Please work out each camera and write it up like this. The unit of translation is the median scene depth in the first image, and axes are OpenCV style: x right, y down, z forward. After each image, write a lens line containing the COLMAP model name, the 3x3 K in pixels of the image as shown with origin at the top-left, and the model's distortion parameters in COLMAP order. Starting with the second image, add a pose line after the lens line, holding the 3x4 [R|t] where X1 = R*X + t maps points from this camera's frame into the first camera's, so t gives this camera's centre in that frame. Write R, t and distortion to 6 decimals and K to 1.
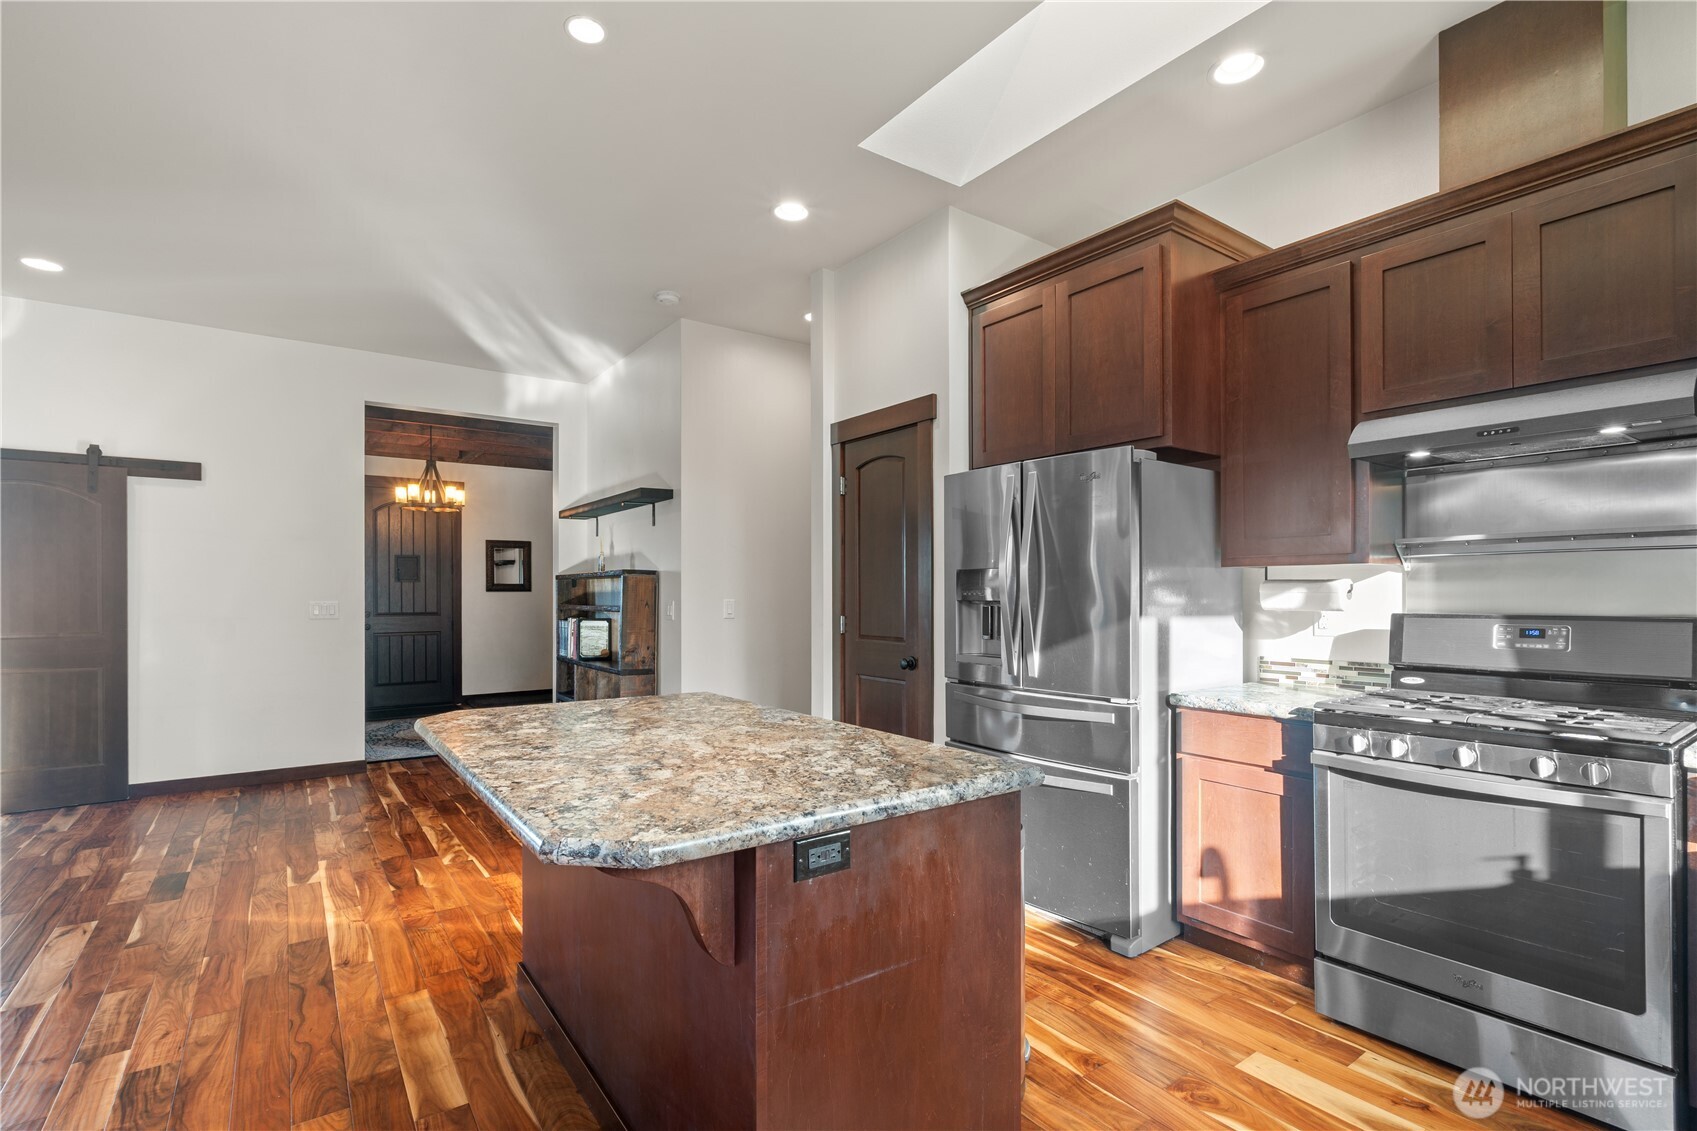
lens RADIAL K [[786.6, 0, 859.4], [0, 786.6, 604.3], [0, 0, 1]] dist [-0.004867, -0.000944]
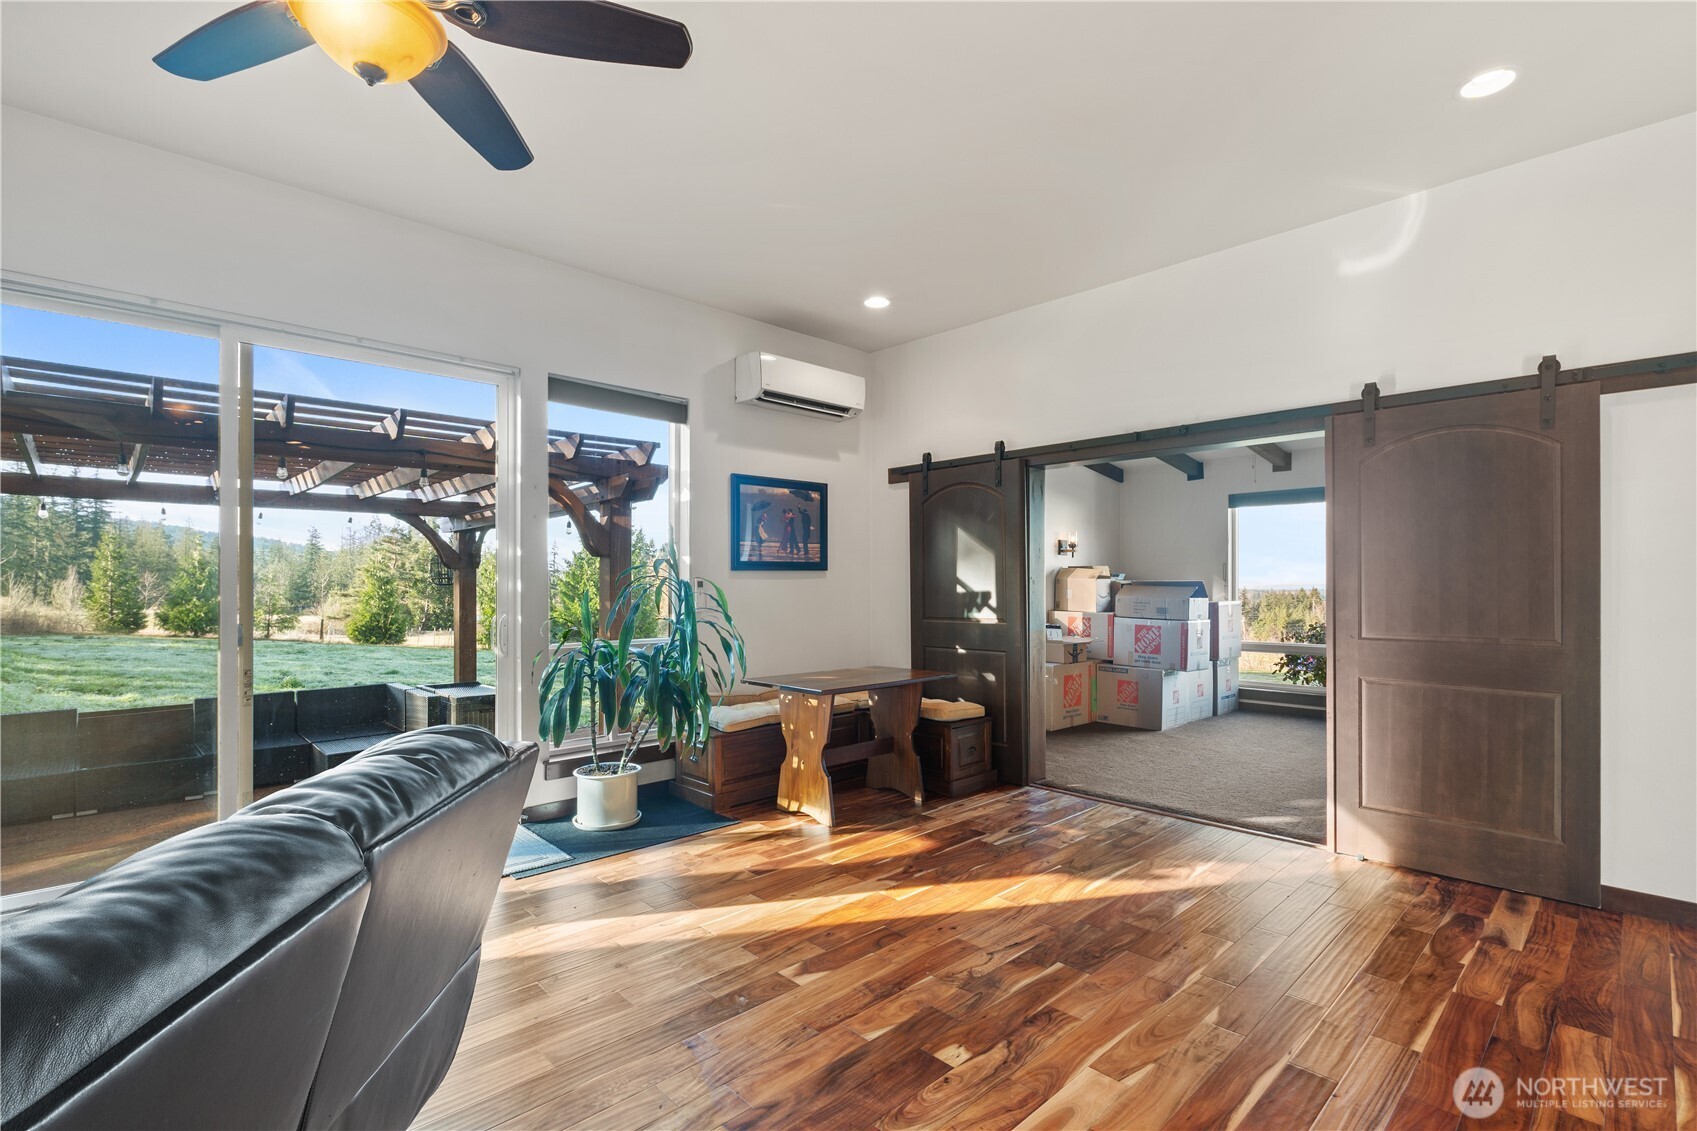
lens RADIAL K [[786.6, 0, 858.2], [0, 786.6, 574.9], [0, 0, 1]] dist [-0.004867, -0.000944]
pose [[0.141912, -0.009247, -0.989836, -0.804744], [-0.011433, 0.999874, -0.010980, -0.008486], [0.989813, 0.012875, 0.141789, 0.649221]]
